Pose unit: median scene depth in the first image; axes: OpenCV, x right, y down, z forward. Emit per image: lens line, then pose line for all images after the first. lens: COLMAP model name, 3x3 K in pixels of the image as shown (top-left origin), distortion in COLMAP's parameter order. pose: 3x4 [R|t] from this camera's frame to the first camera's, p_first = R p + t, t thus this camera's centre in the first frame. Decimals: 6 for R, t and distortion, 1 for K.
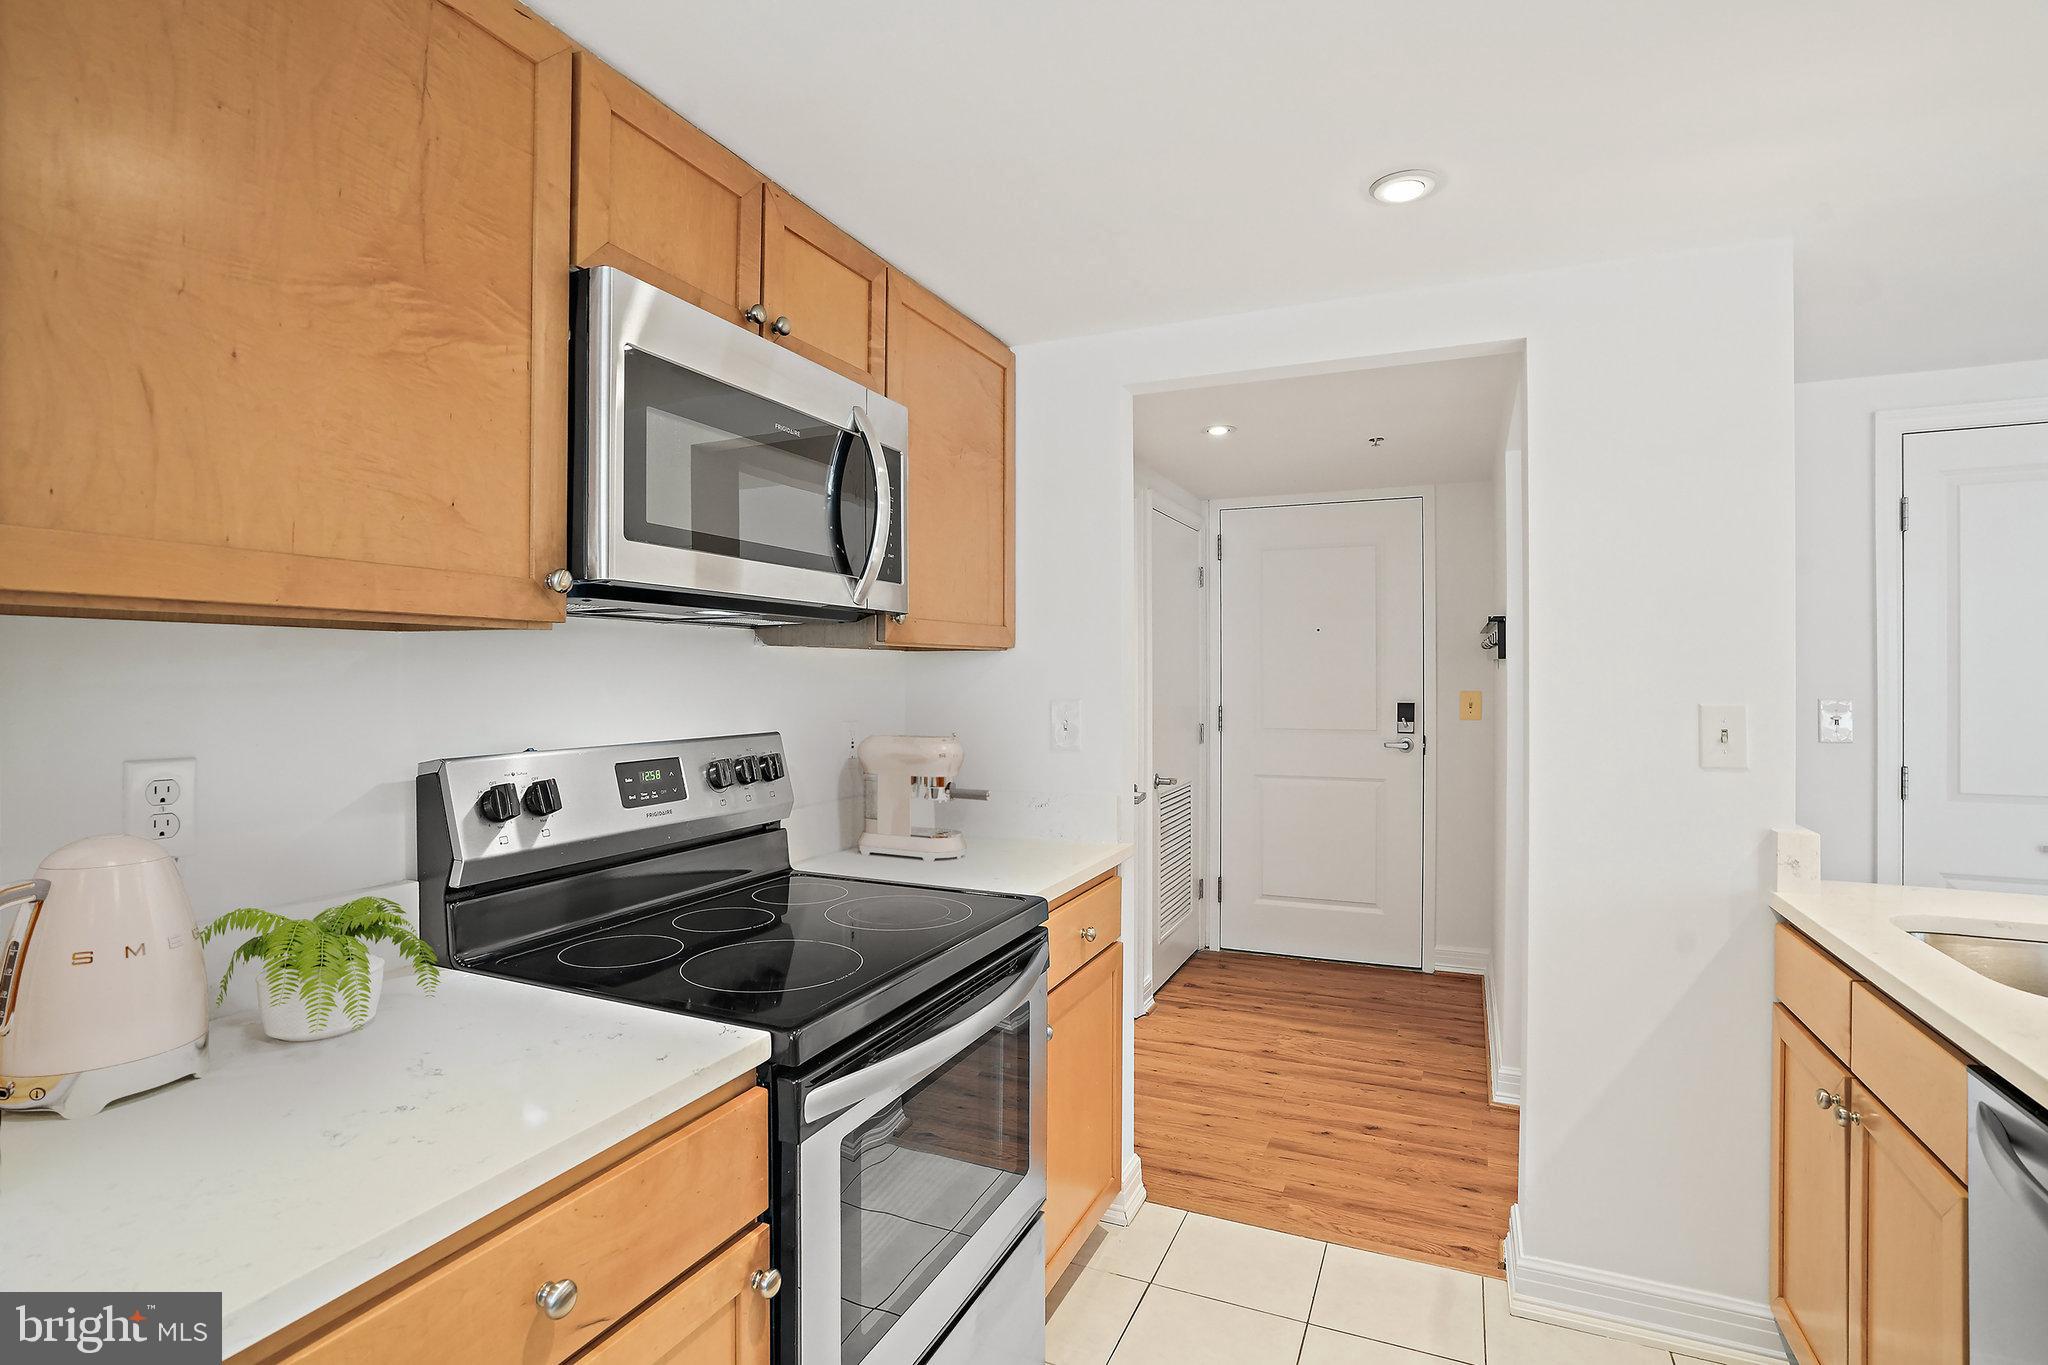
lens RADIAL K [[998.5, 0, 1024.9], [0, 998.5, 674.1], [0, 0, 1]] dist [-0.029338, 0.010598]
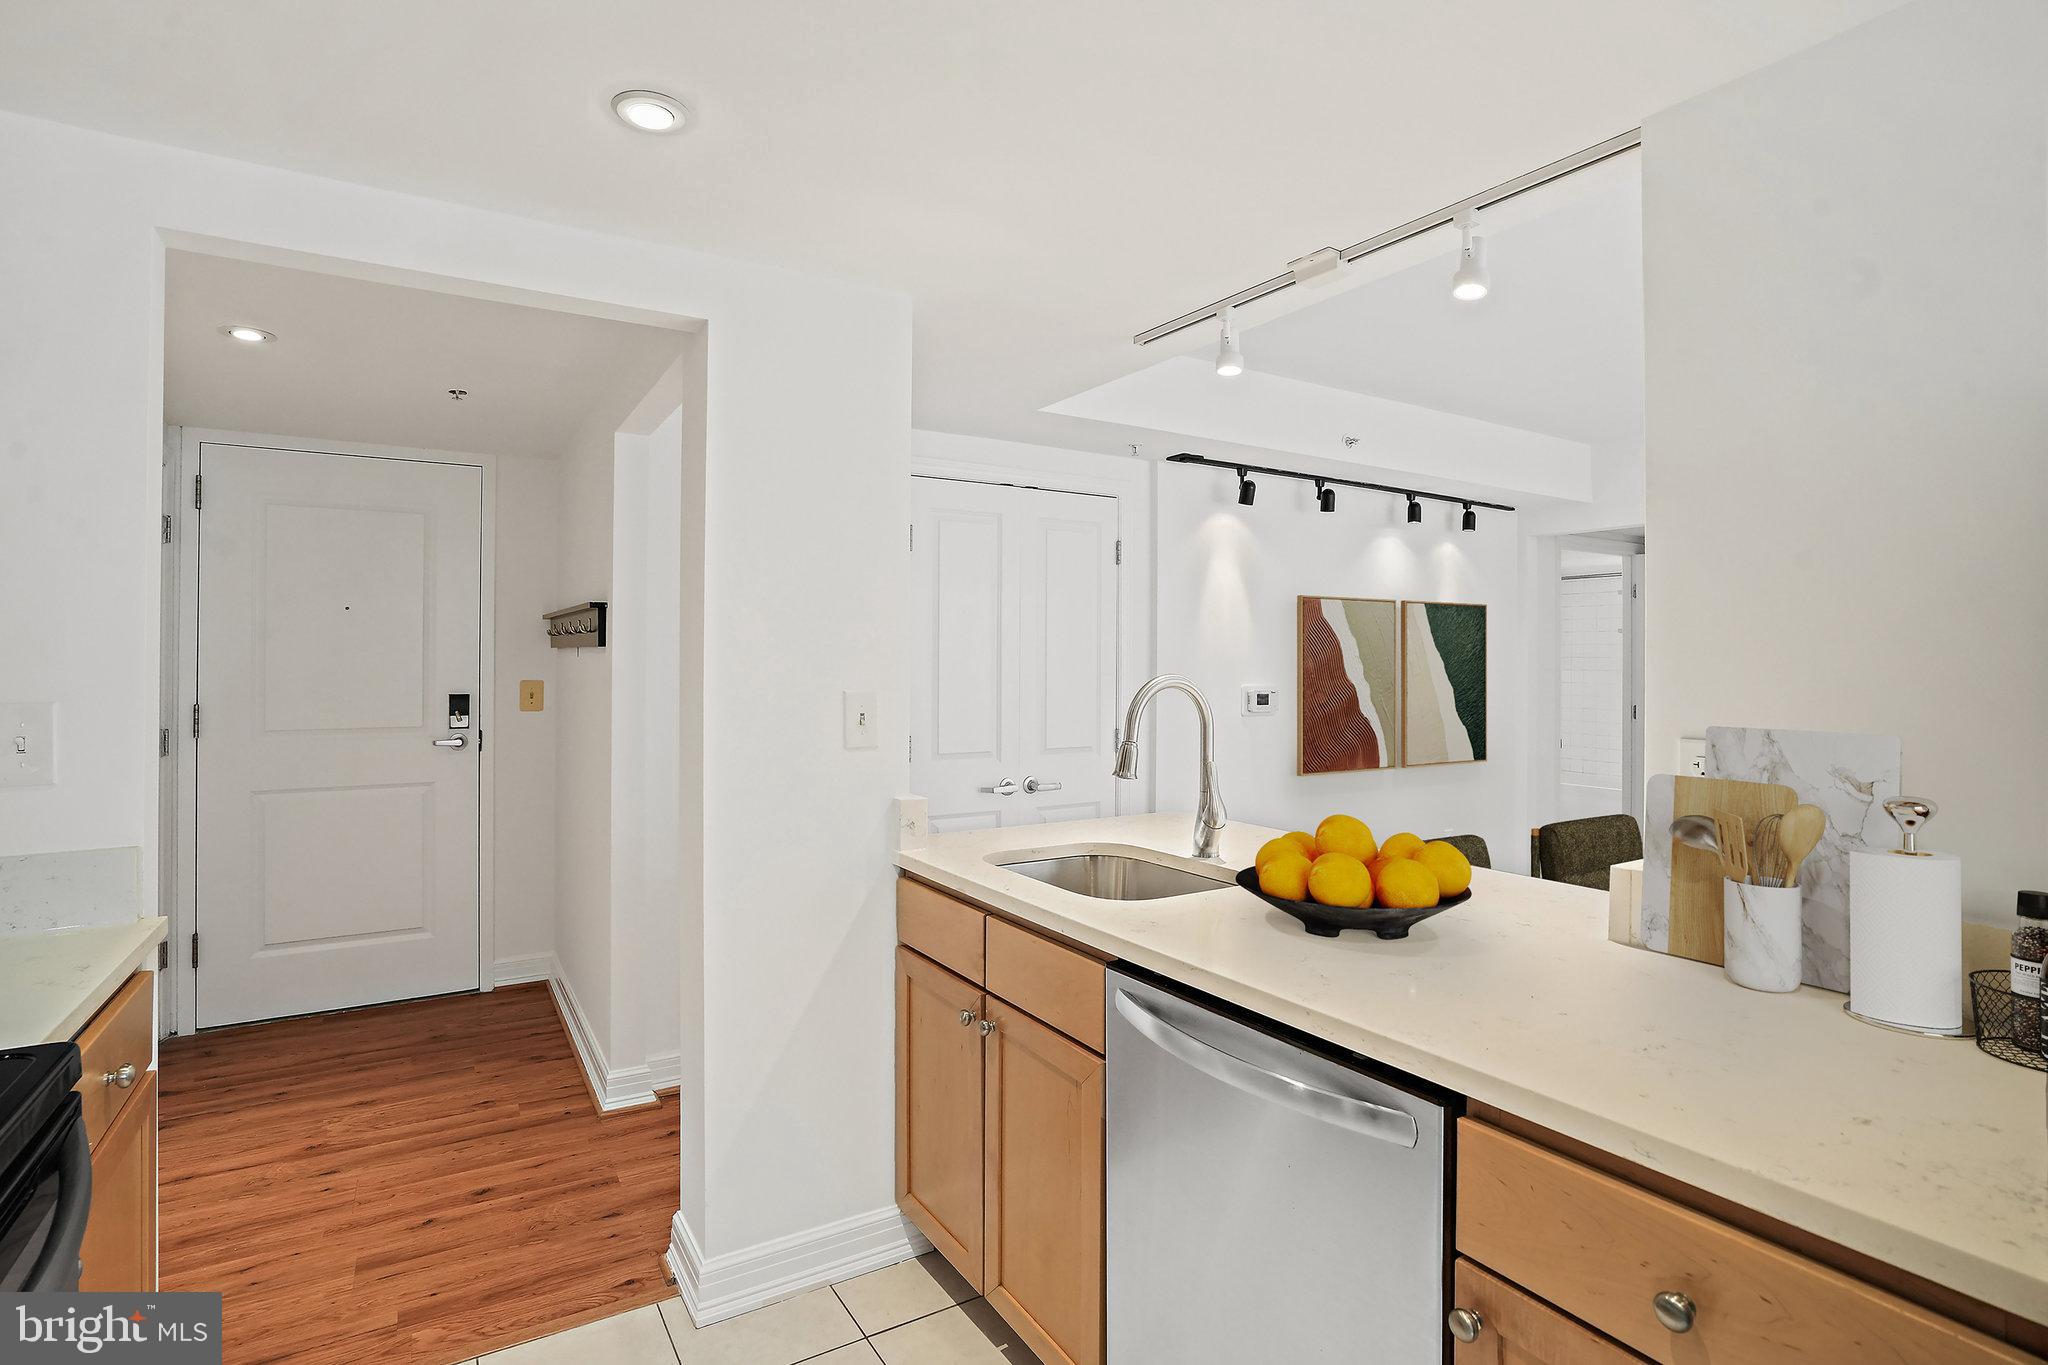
lens RADIAL K [[998.5, 0, 1013.4], [0, 998.5, 653.9], [0, 0, 1]] dist [-0.029338, 0.010598]
pose [[0.580630, 0.009513, 0.814112, -0.073230], [-0.003707, 0.999952, -0.009041, -0.001554], [-0.814159, 0.002232, 0.580638, 0.115773]]
